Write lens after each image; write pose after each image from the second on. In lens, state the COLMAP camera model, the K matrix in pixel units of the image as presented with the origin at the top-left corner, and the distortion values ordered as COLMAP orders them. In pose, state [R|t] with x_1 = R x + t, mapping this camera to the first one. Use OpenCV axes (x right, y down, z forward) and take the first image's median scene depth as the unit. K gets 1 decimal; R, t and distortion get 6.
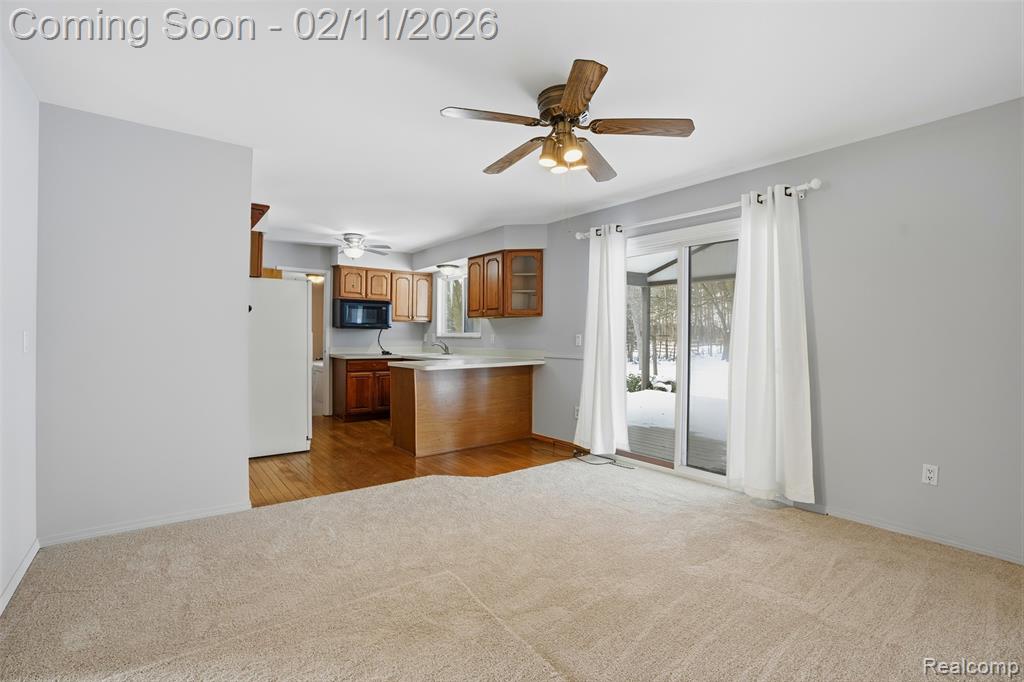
lens RADIAL K [[473.3, 0, 516.8], [0, 473.3, 339.2], [0, 0, 1]] dist [-0.046093, 0.014515]
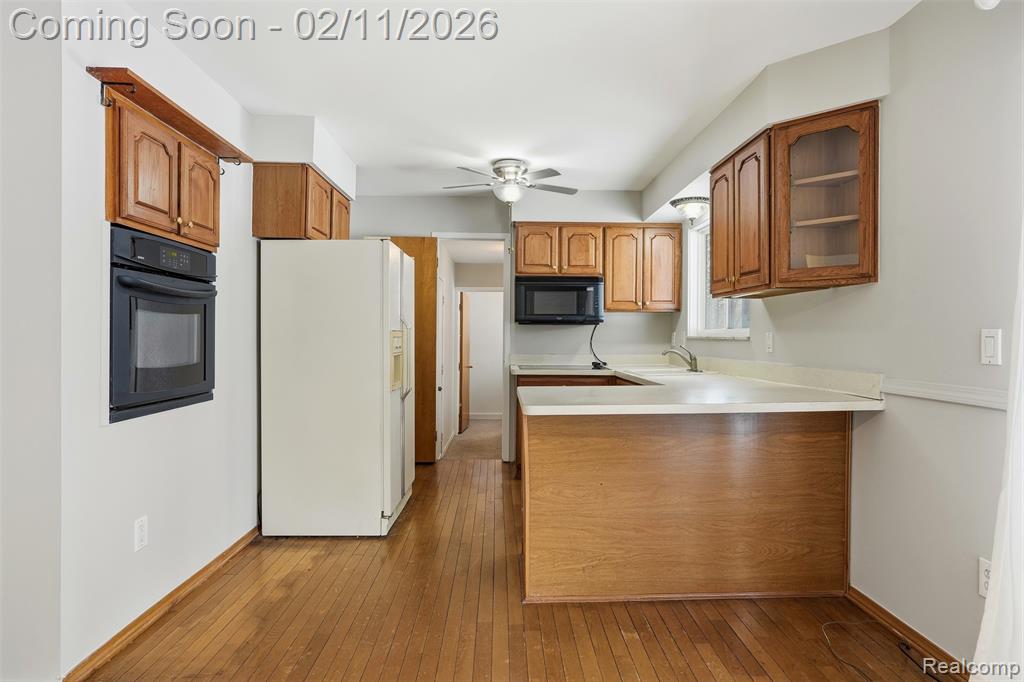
lens RADIAL K [[581.9, 0, 522.3], [0, 581.9, 339.7], [0, 0, 1]] dist [-0.013368, 0.007283]
pose [[0.809803, 0.001423, -0.586700, 0.089879], [-0.003208, 0.999993, -0.002002, -0.001174], [0.586693, 0.003503, 0.809802, 0.439681]]
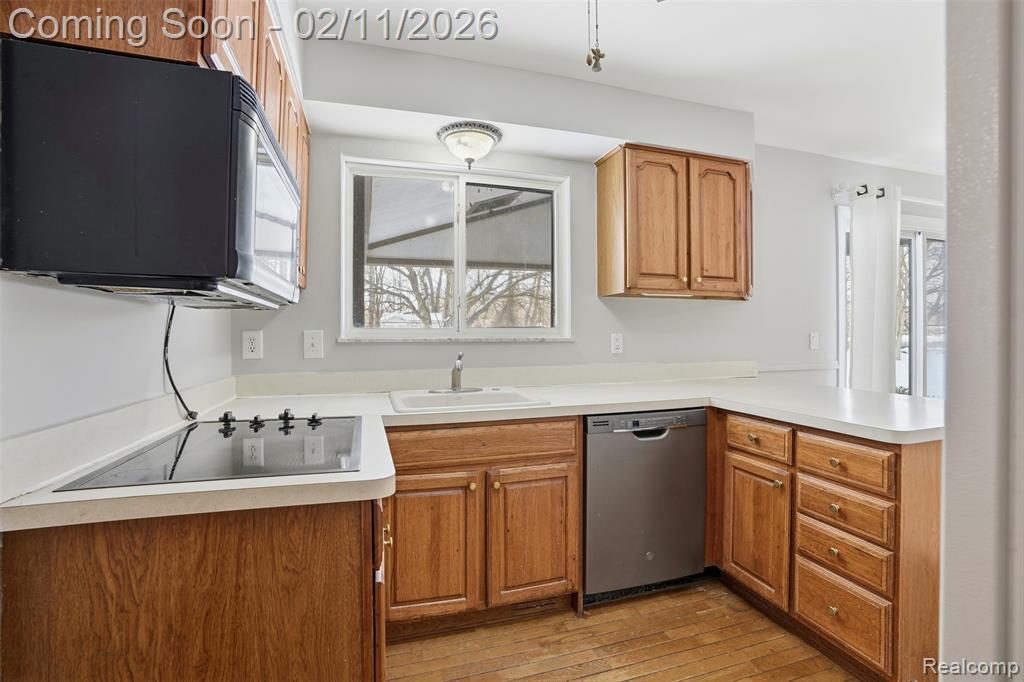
lens RADIAL K [[482.2, 0, 513.3], [0, 482.2, 341.9], [0, 0, 1]] dist [-0.044076, -0.000181]
pose [[0.342807, -0.014931, 0.939287, -0.545533], [0.012420, 0.999858, 0.011361, -0.008812], [-0.939324, 0.007771, 0.342944, 1.000533]]
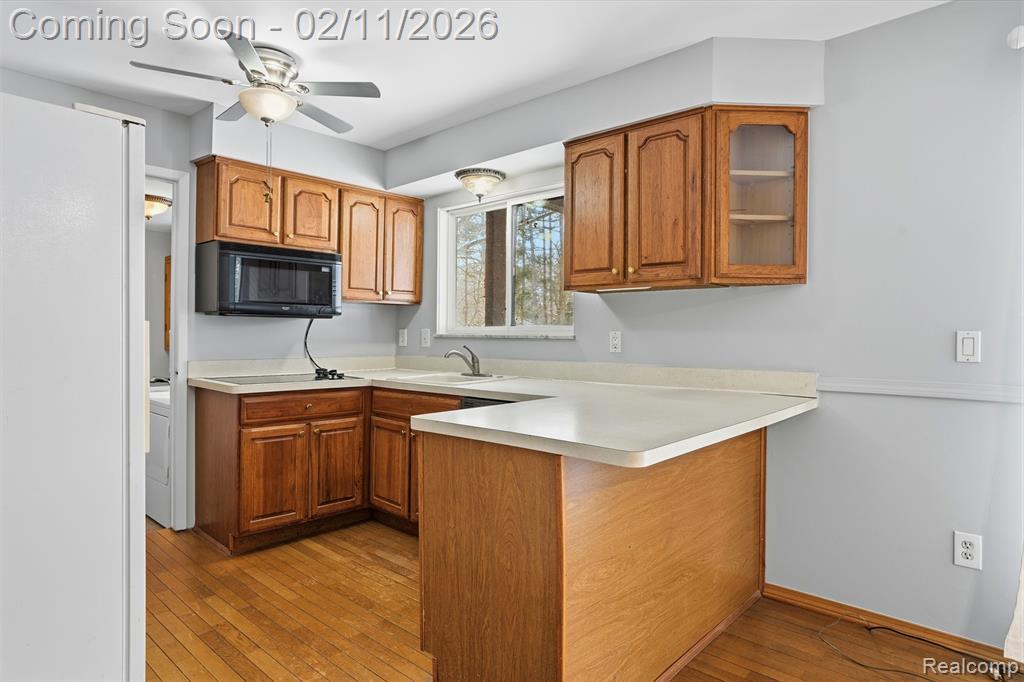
lens RADIAL K [[581.9, 0, 514.4], [0, 581.9, 339.0], [0, 0, 1]] dist [-0.013368, 0.007283]
pose [[0.985727, 0.000159, 0.168352, -0.241293], [-0.000439, 0.999999, 0.001627, -0.003966], [-0.168352, -0.001678, 0.985726, 0.540518]]
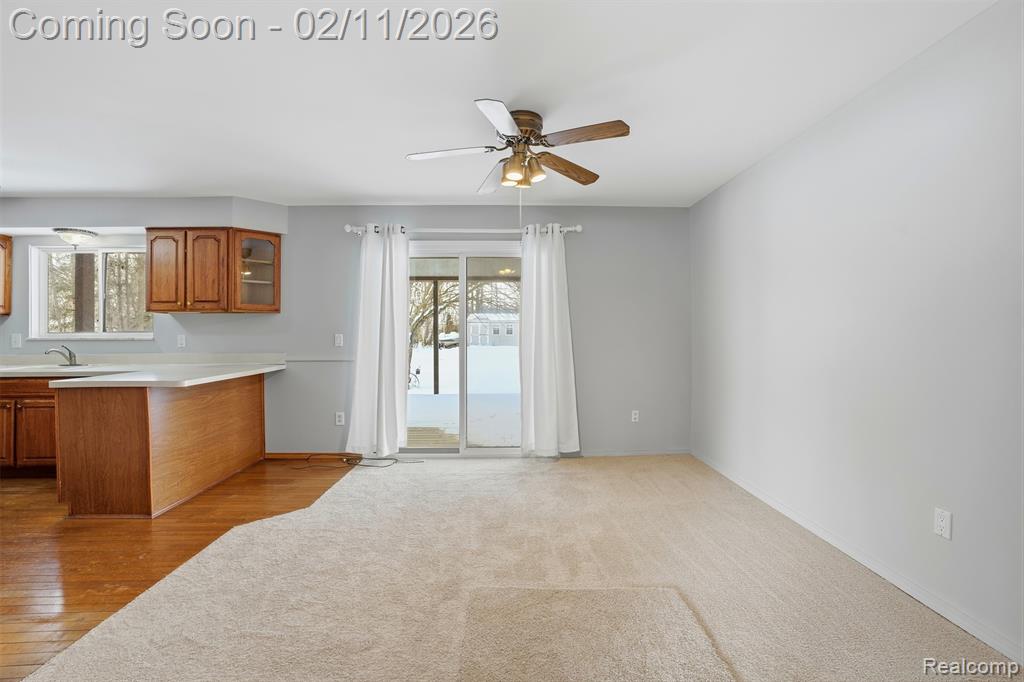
lens RADIAL K [[473.3, 0, 514.6], [0, 473.3, 336.2], [0, 0, 1]] dist [-0.046093, 0.014515]
pose [[0.596132, -0.009612, 0.802829, -0.346990], [0.012373, 0.999920, 0.002785, -0.003808], [-0.802791, 0.008273, 0.596203, 0.151886]]
